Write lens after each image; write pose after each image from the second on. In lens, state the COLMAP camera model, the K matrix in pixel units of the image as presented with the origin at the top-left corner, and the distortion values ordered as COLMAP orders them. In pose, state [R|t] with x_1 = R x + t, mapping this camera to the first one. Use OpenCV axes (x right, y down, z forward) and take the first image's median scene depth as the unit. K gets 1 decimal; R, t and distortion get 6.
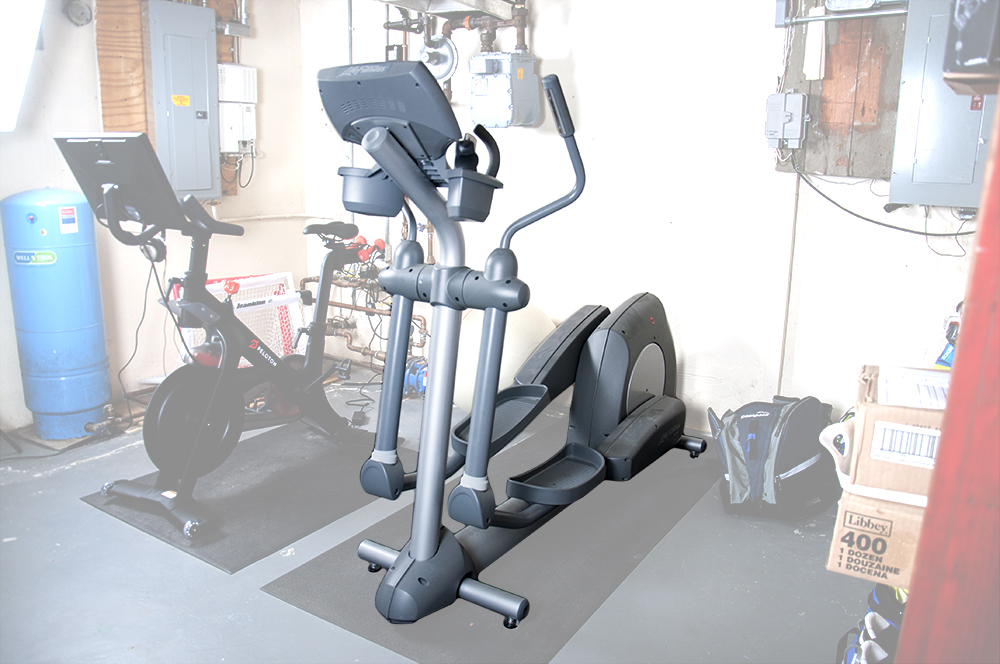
lens RADIAL K [[816.7, 0, 501.0], [0, 816.7, 327.5], [0, 0, 1]] dist [-0.069297, 0.006727]
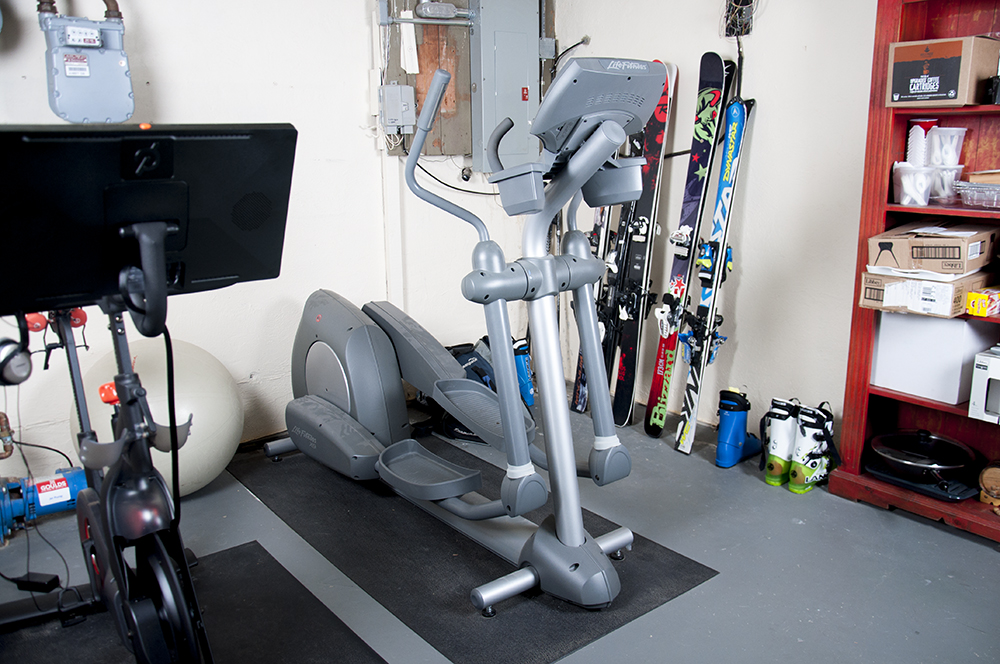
lens RADIAL K [[816.7, 0, 501.0], [0, 816.7, 327.5], [0, 0, 1]] dist [-0.069297, 0.006727]
pose [[0.319874, -0.237930, 0.917099, -0.746094], [0.237285, 0.957225, 0.165578, -0.125439], [-0.917266, 0.164649, 0.362649, 0.534305]]
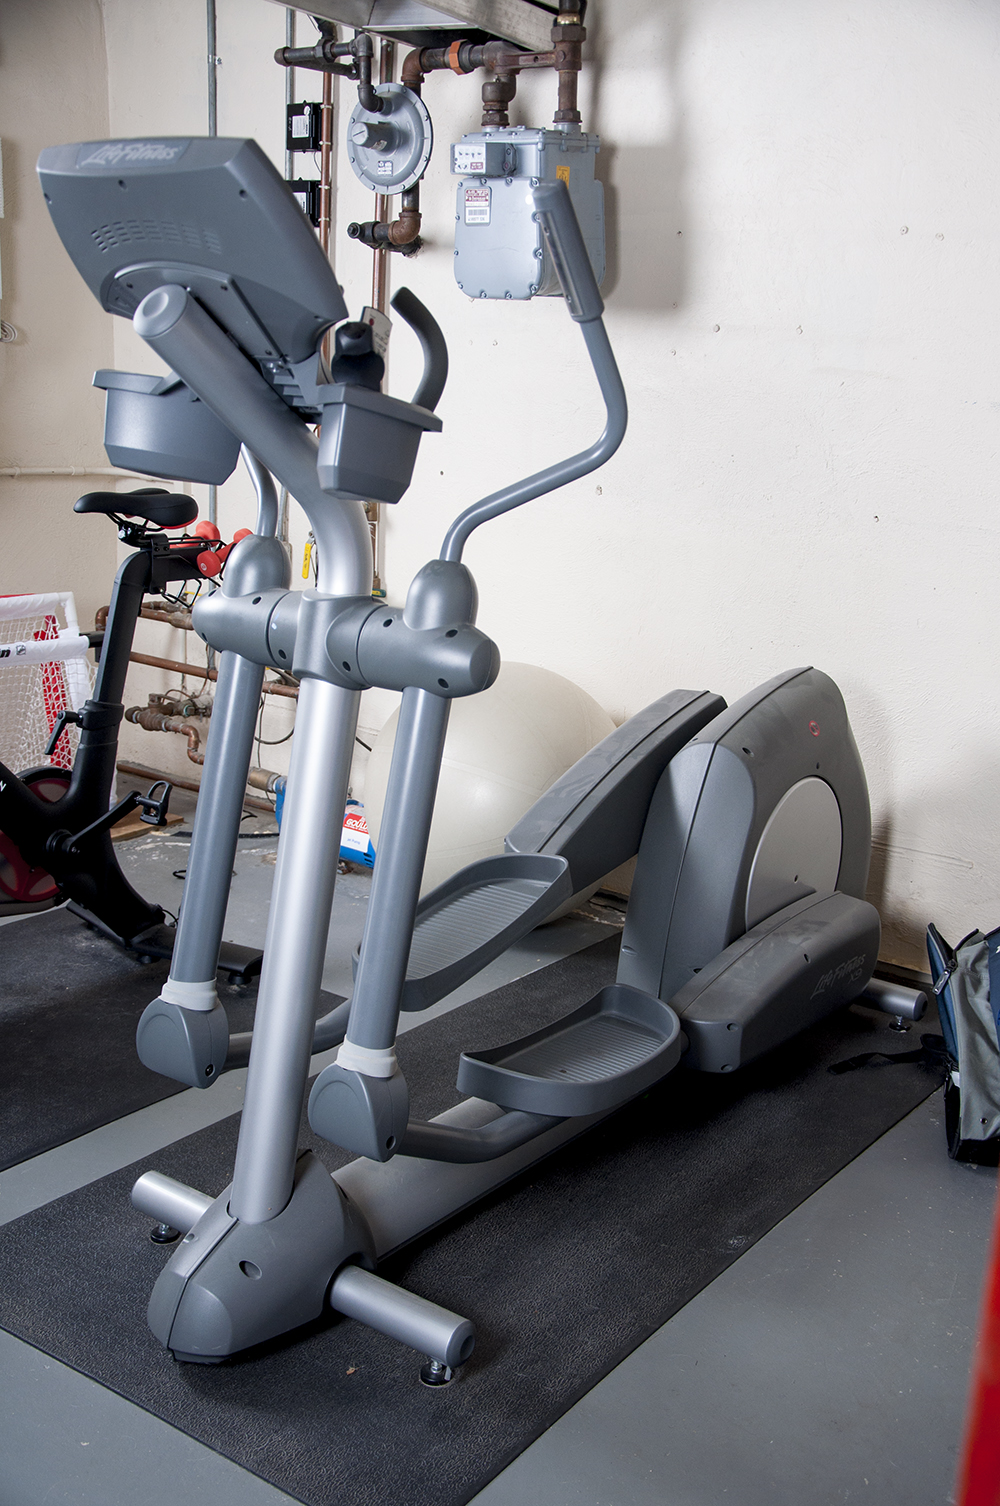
lens RADIAL K [[1724.3, 0, 500.0], [0, 1724.3, 753.0], [0, 0, 1]] dist [0.061594, 0.321136]
pose [[0.997775, 0.043788, -0.050273, 0.062877], [-0.042983, 0.998932, 0.016976, -0.004066], [0.050963, -0.014777, 0.998591, 0.011385]]
